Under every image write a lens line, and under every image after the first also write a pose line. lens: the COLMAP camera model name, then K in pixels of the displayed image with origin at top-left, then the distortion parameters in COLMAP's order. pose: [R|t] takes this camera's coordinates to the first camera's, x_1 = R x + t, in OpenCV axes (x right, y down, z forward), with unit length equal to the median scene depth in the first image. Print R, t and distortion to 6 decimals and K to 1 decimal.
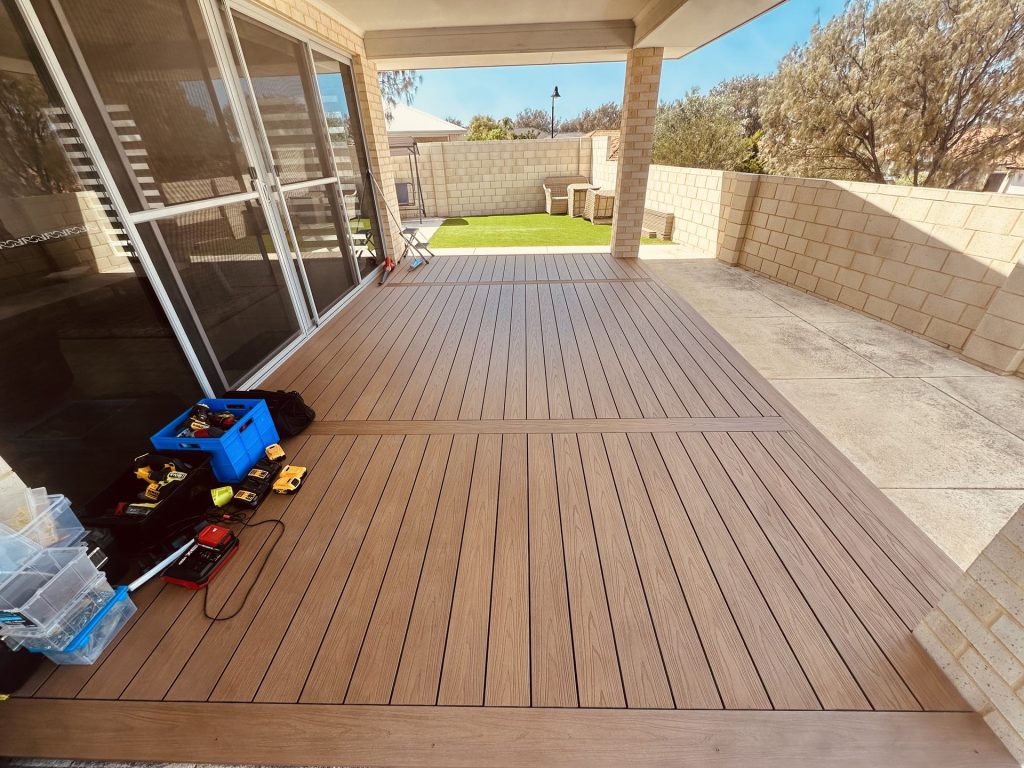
lens RADIAL K [[404.5, 0, 513.0], [0, 404.5, 382.4], [0, 0, 1]] dist [-0.001120, -0.000333]
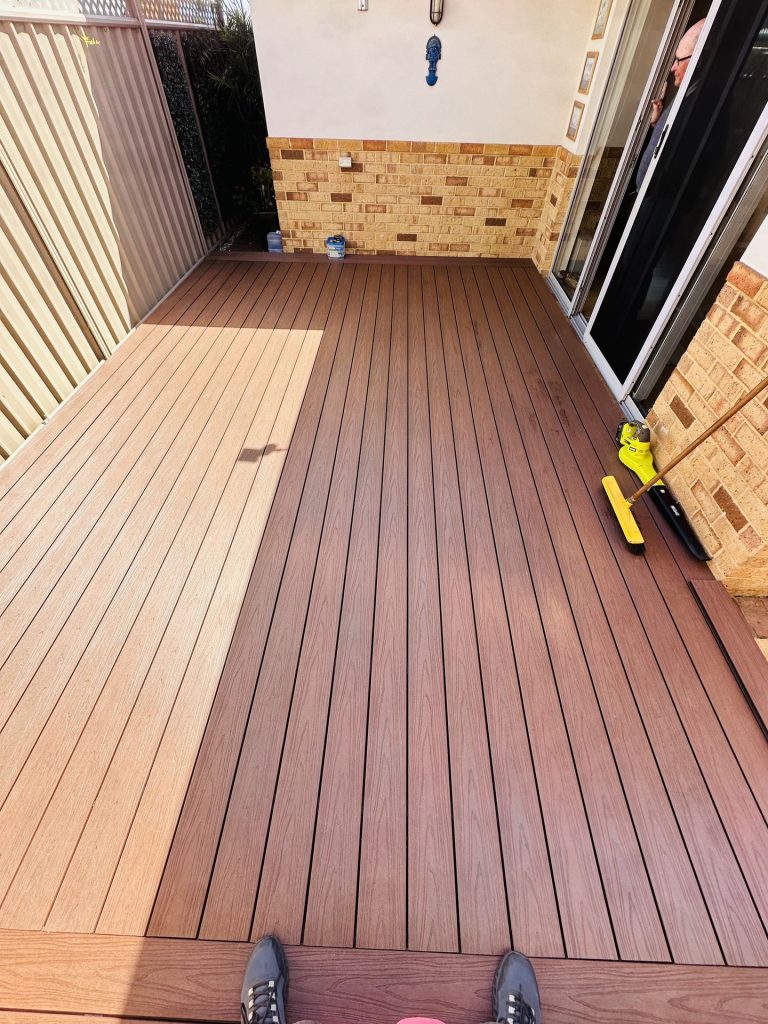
lens RADIAL K [[404.5, 0, 384.5], [0, 404.5, 514.8], [0, 0, 1]] dist [-0.001120, -0.000333]
pose [[0.999504, 0.031017, 0.005477, -0.031915], [-0.031102, 0.944500, 0.327036, -0.328264], [0.004970, -0.327045, 0.944996, 0.381082]]
